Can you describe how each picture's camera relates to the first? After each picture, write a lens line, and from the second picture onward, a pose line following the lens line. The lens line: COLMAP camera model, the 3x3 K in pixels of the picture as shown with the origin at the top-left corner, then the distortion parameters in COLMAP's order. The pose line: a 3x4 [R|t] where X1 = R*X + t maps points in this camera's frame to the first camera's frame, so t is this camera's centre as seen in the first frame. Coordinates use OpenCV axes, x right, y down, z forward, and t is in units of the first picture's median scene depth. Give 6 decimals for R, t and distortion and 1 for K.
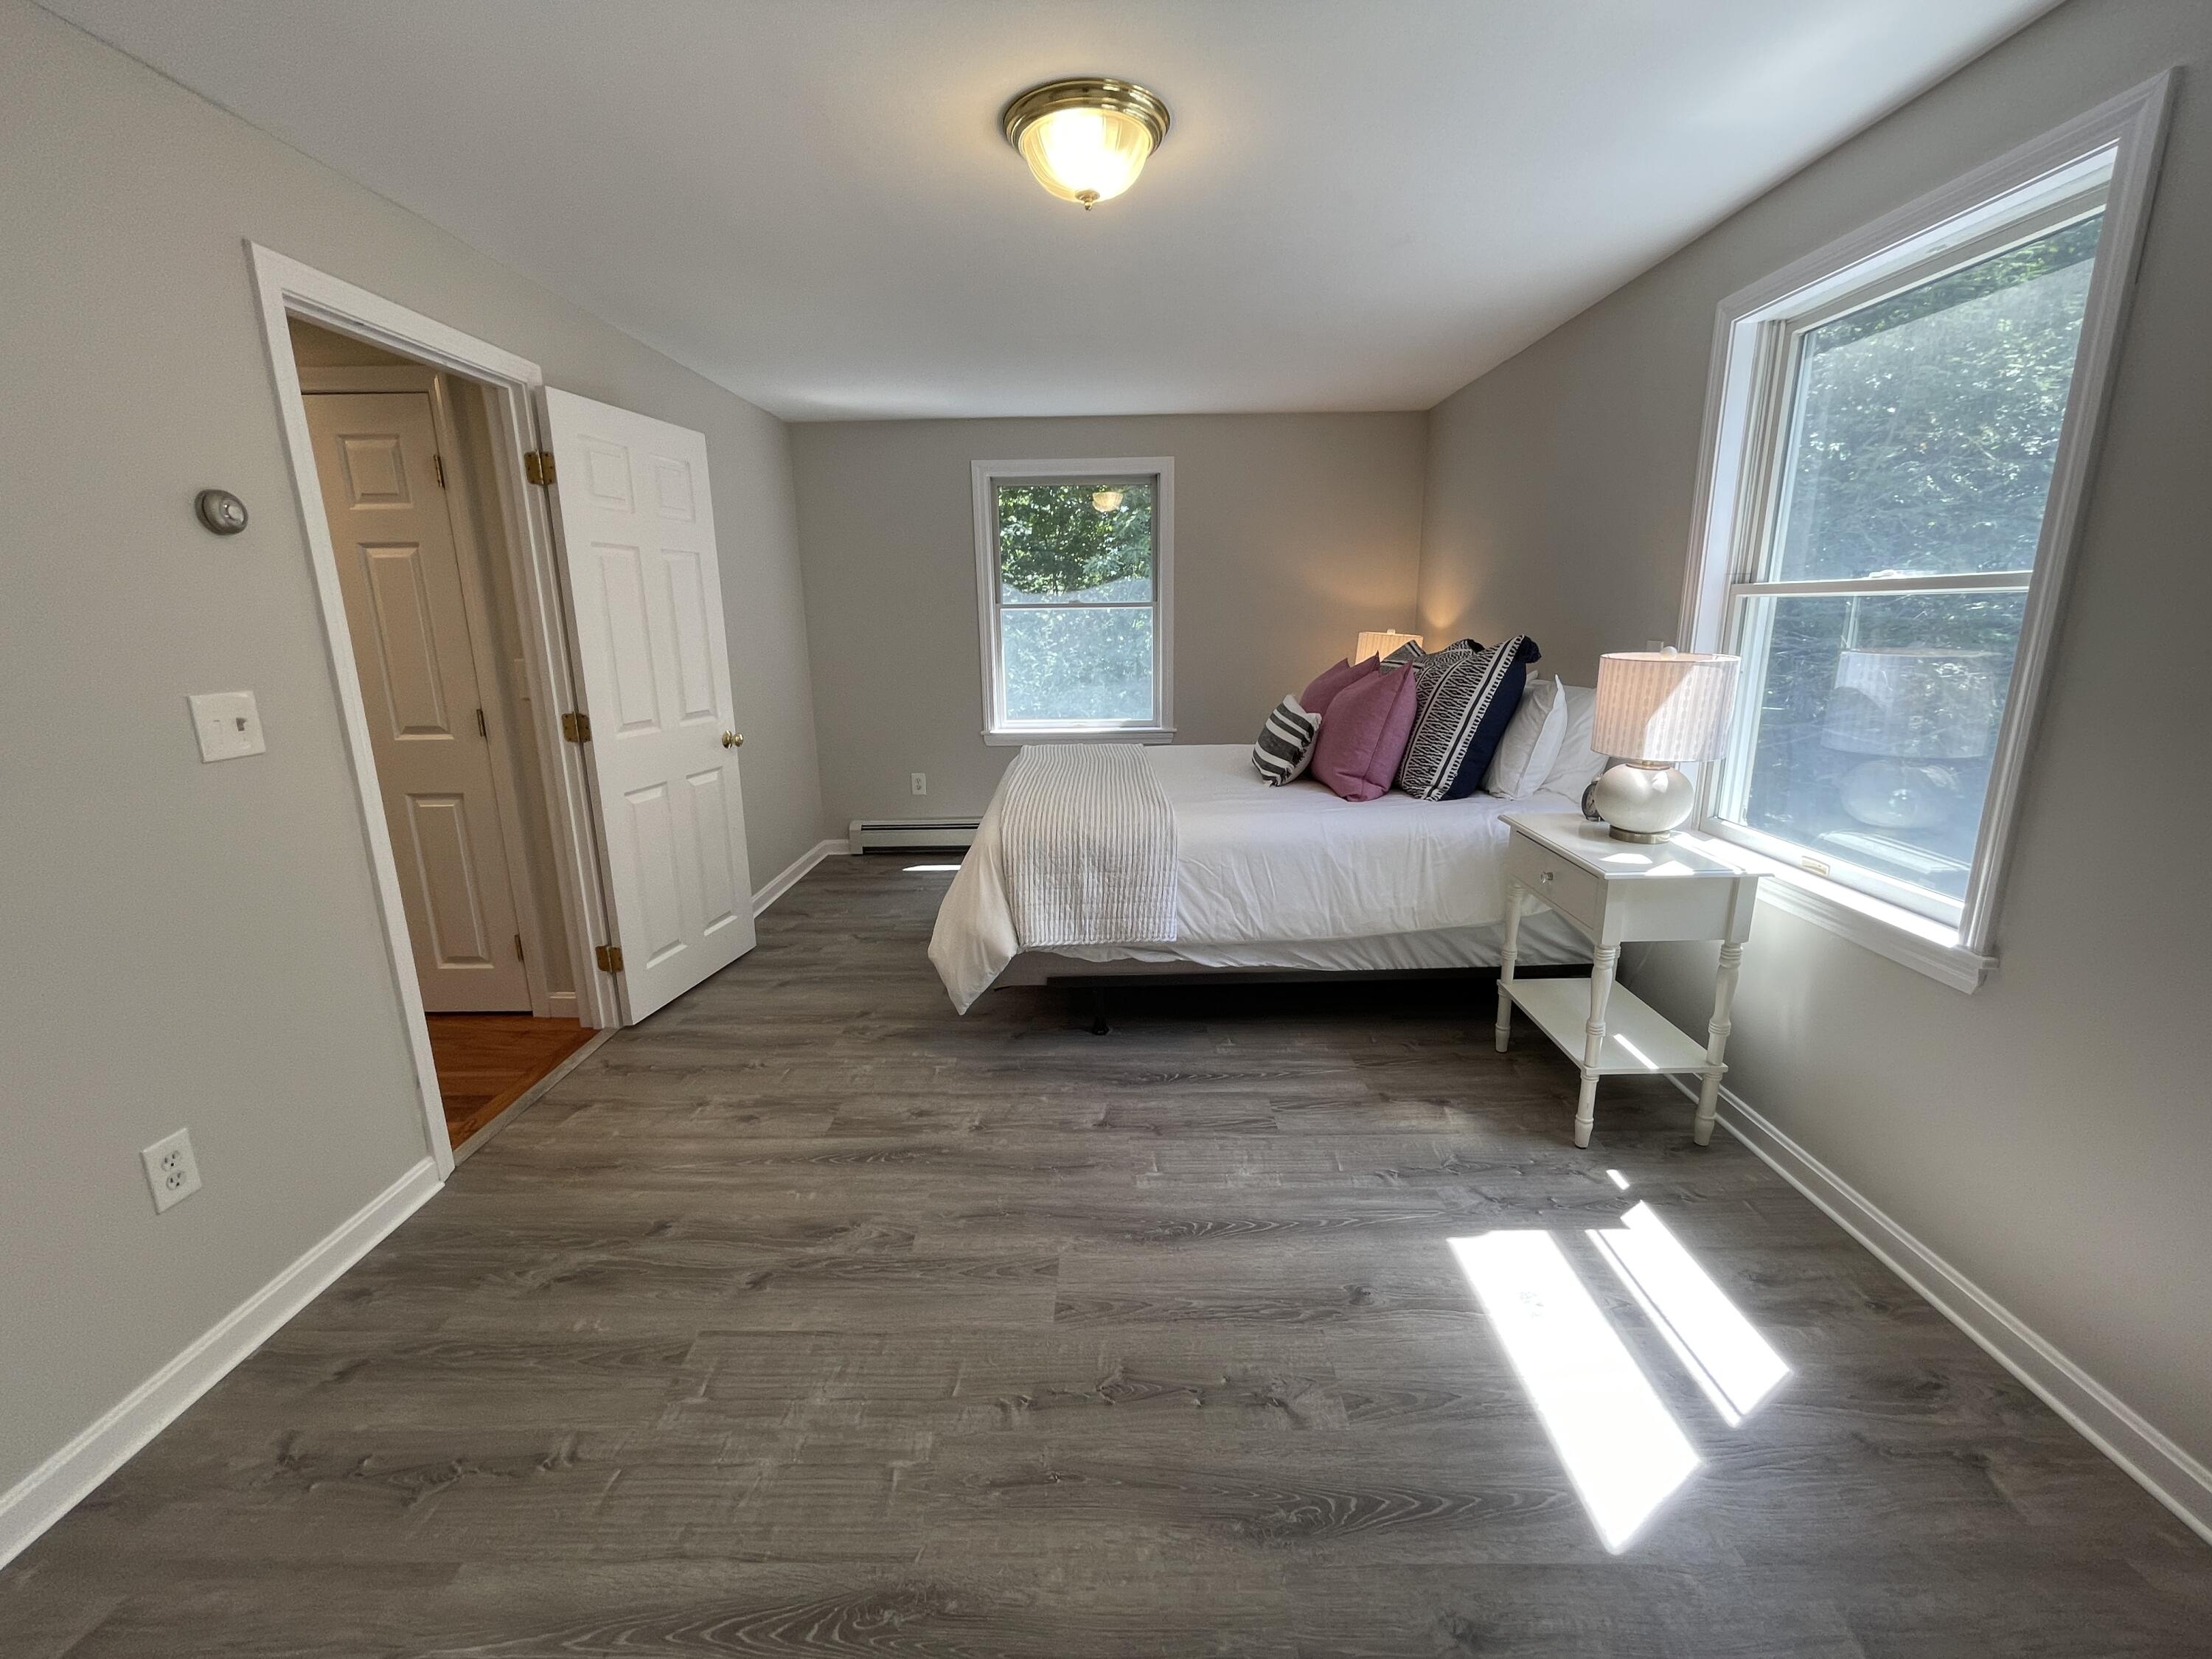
lens RADIAL K [[887.7, 0, 1108.4], [0, 887.7, 826.4], [0, 0, 1]] dist [-0.002612, -0.001339]
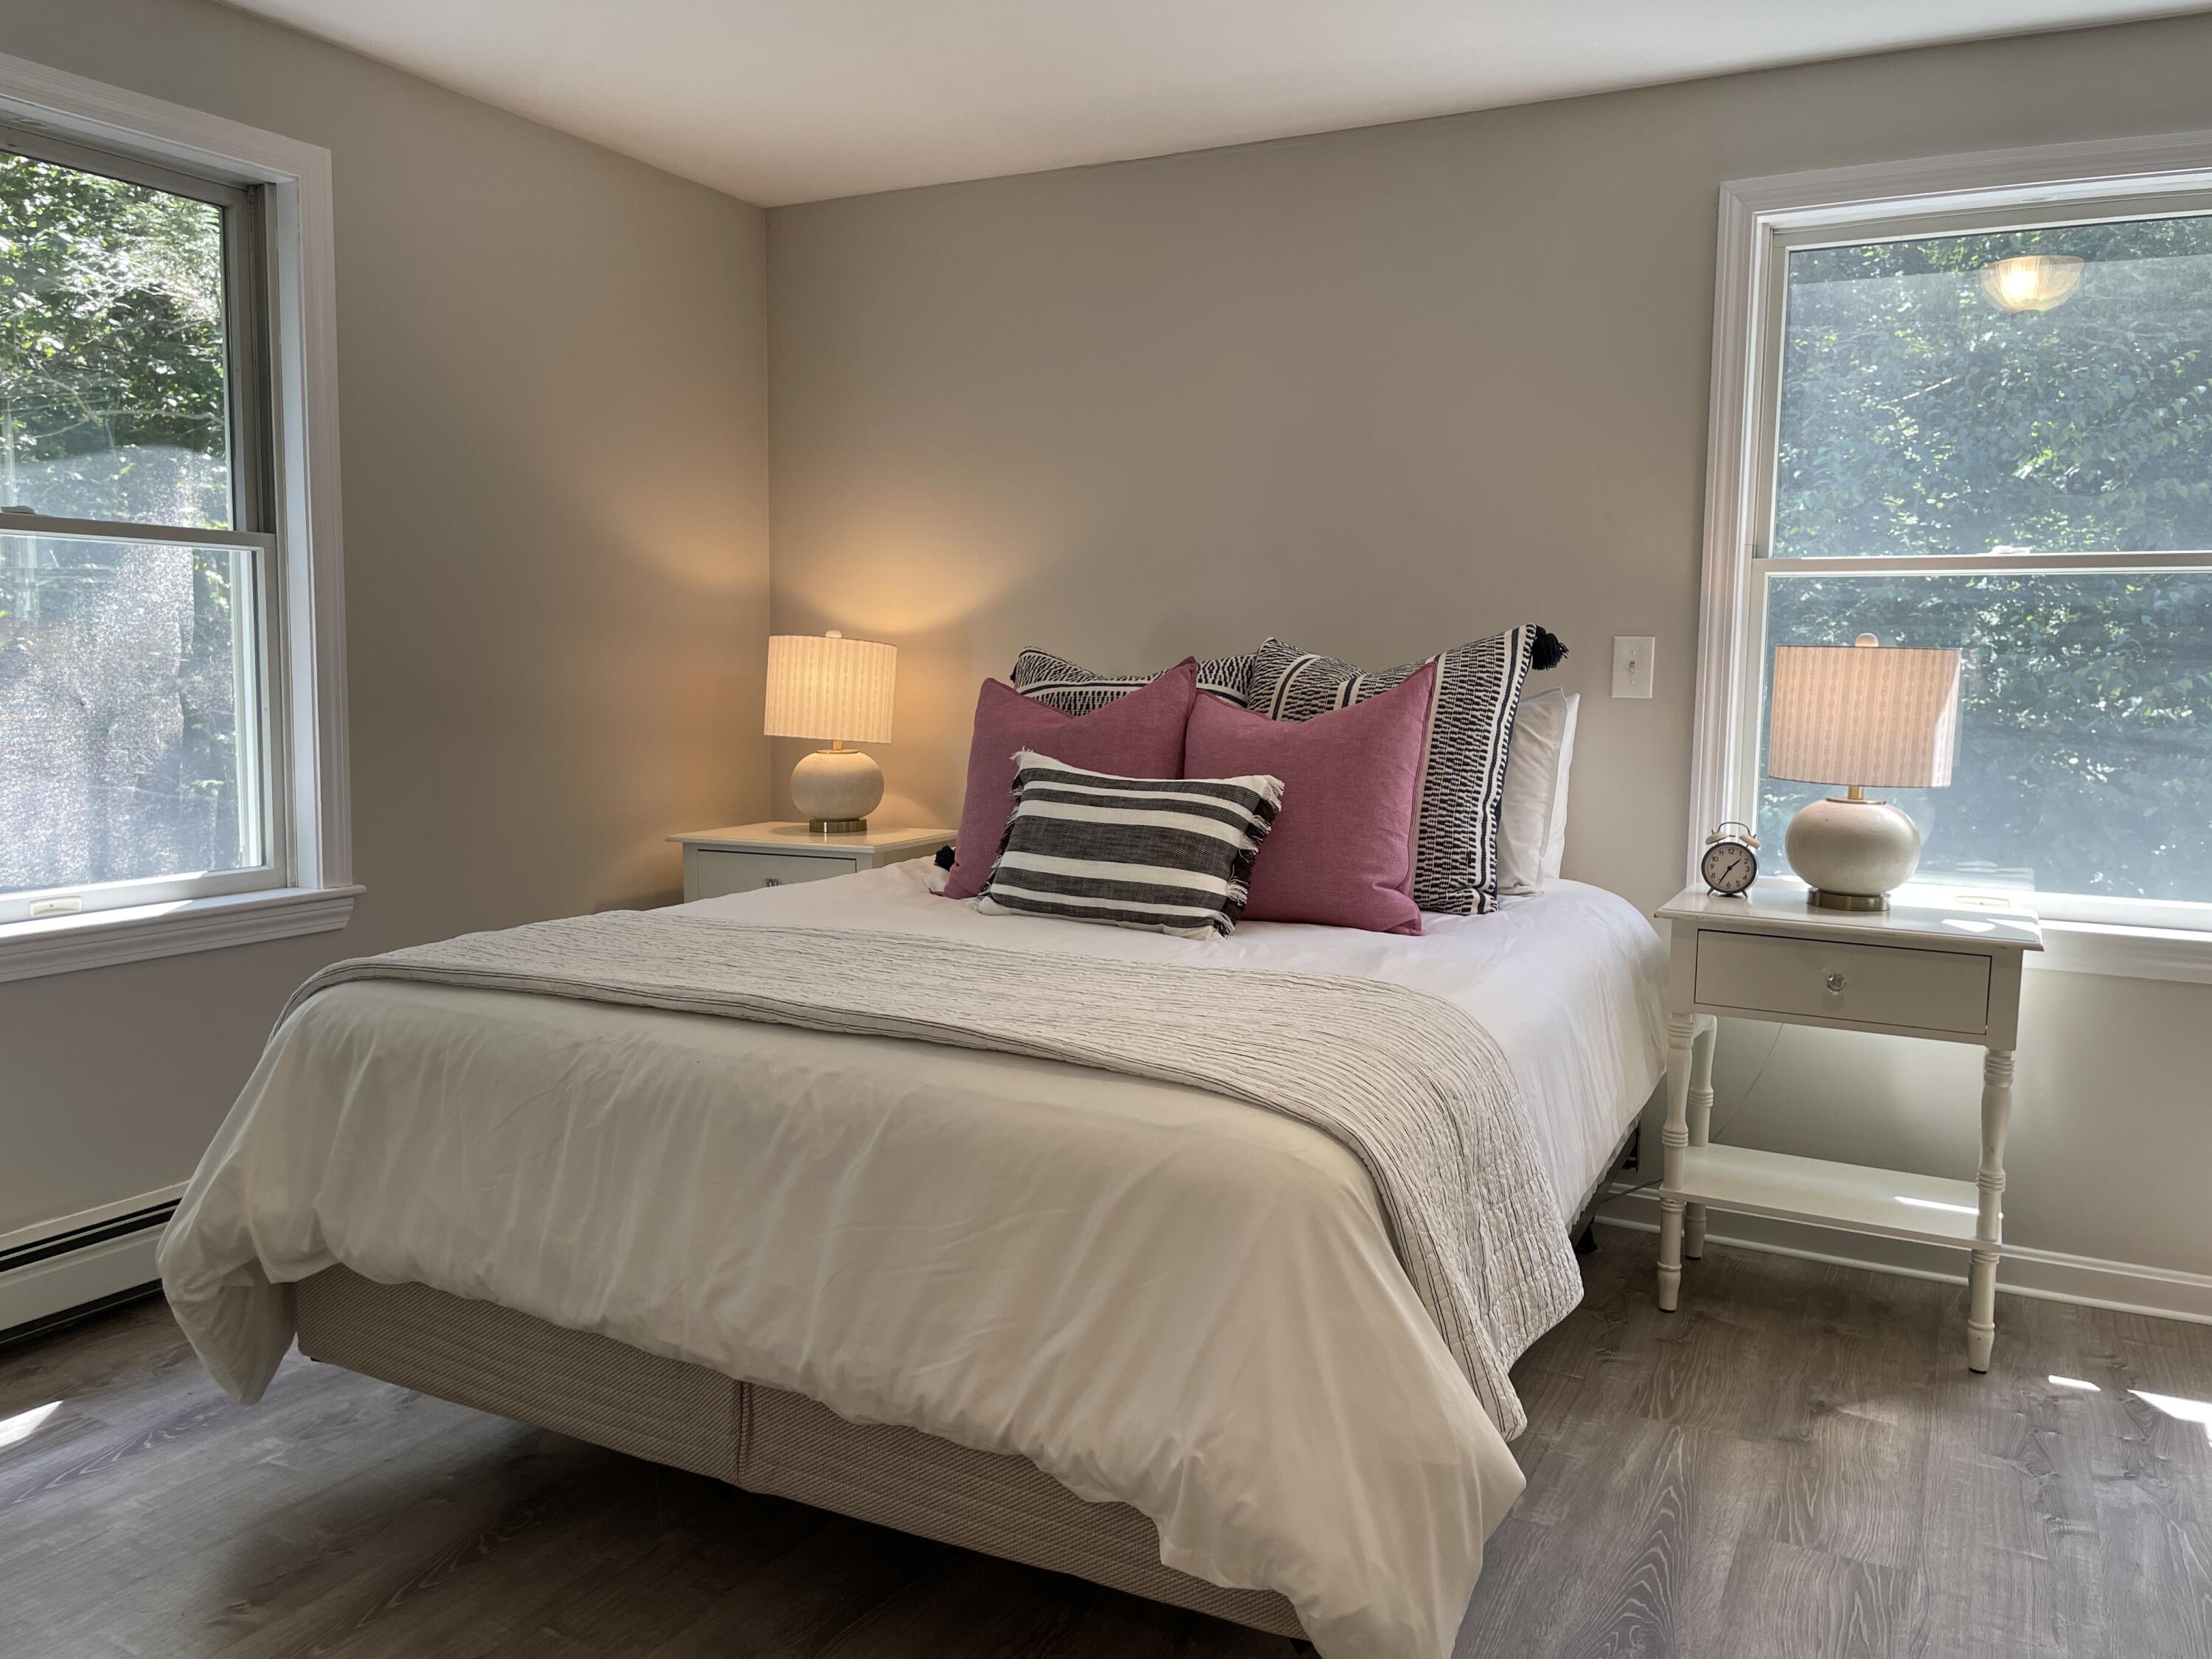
lens RADIAL K [[1724.6, 0, 1108.9], [0, 1724.6, 819.3], [0, 0, 1]] dist [0.048089, -0.029264]
pose [[0.435941, -0.067795, 0.897418, -0.792835], [0.189966, 0.981623, -0.018124, -0.126006], [-0.879698, 0.178380, 0.440808, 0.820821]]
